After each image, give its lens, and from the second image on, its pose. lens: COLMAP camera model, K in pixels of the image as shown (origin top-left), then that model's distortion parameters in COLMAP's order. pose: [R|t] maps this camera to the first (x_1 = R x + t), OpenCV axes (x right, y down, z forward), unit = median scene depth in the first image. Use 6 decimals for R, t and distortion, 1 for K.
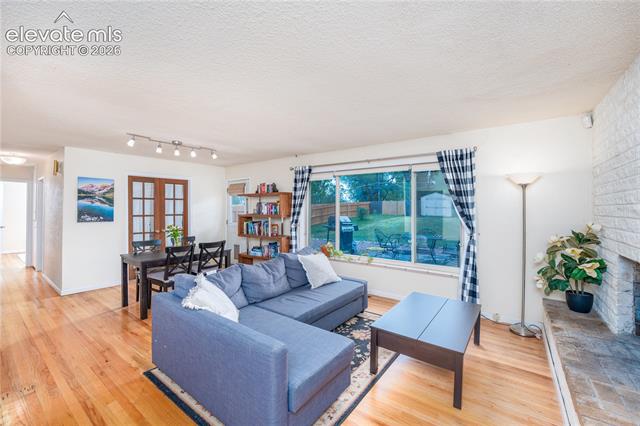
lens RADIAL K [[264.5, 0, 320.0], [0, 264.5, 213.0], [0, 0, 1]] dist [-0.001782, -0.000439]
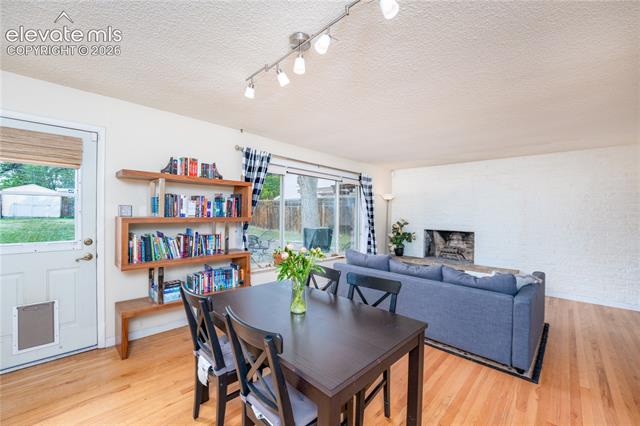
lens RADIAL K [[261.8, 0, 320.0], [0, 261.8, 213.0], [0, 0, 1]] dist [0.001289, 0.000787]
pose [[0.132962, -0.000597, 0.991121, -0.771678], [-0.001002, 0.999999, 0.000737, -0.003947], [-0.991121, -0.001091, 0.132962, 0.744470]]
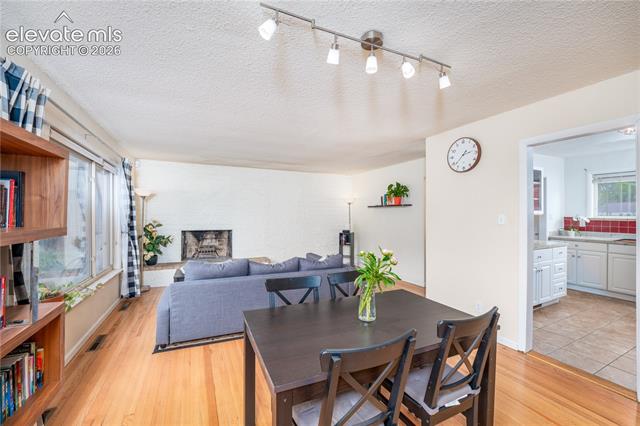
lens RADIAL K [[261.8, 0, 320.0], [0, 261.8, 213.0], [0, 0, 1]] dist [0.001289, 0.000787]
pose [[-0.874822, -0.001868, 0.484440, -0.549805], [0.001069, 0.999983, 0.005787, -0.008275], [-0.484443, 0.005580, -0.874805, 1.117498]]
